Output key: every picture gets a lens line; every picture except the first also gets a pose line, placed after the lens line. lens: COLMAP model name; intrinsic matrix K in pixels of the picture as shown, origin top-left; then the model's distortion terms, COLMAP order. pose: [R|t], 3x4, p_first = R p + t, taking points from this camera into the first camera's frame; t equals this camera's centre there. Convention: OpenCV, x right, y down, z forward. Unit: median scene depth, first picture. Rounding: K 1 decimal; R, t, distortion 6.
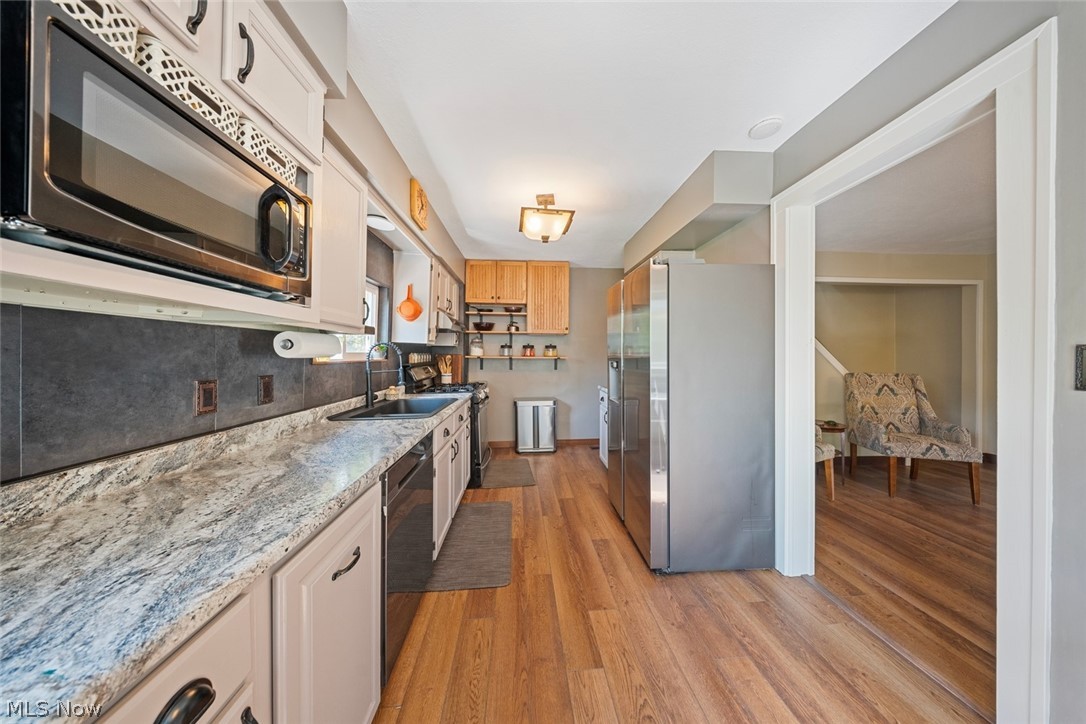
lens RADIAL K [[323.9, 0, 540.5], [0, 323.9, 362.6], [0, 0, 1]] dist [-0.000517, -0.000111]
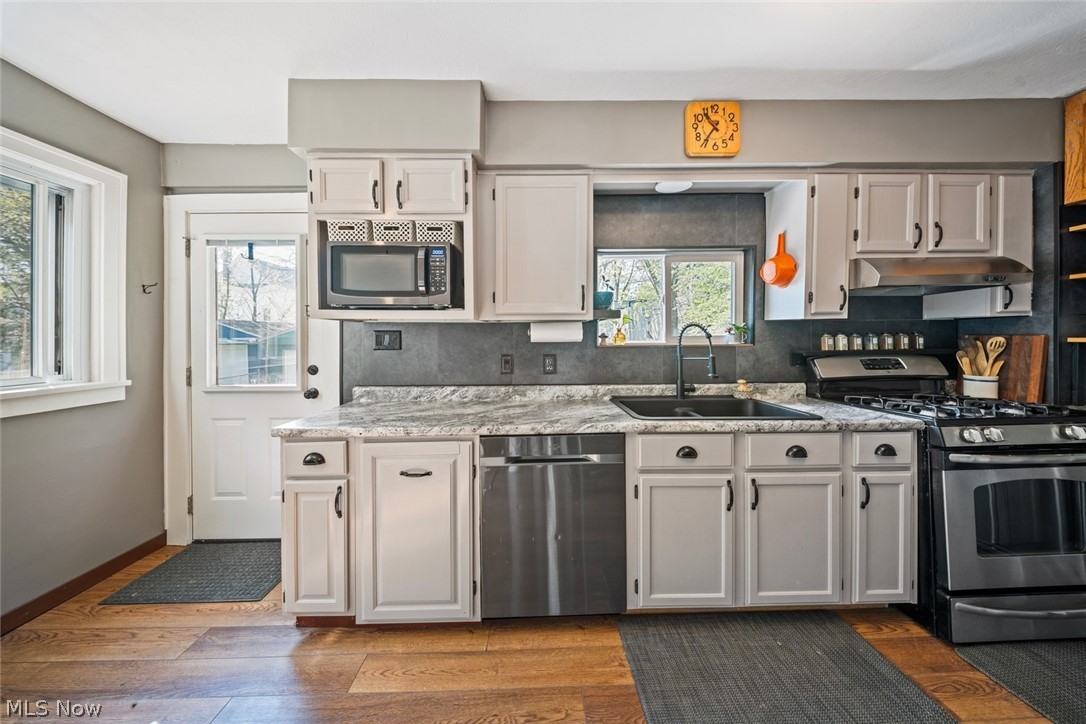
lens RADIAL K [[326.4, 0, 542.4], [0, 326.4, 345.0], [0, 0, 1]] dist [0.009391, -0.003906]
pose [[-0.045072, 0.017477, -0.998831, 0.517392], [-0.015057, 0.999721, 0.018172, -0.023514], [0.998870, 0.015858, -0.044796, 0.921389]]
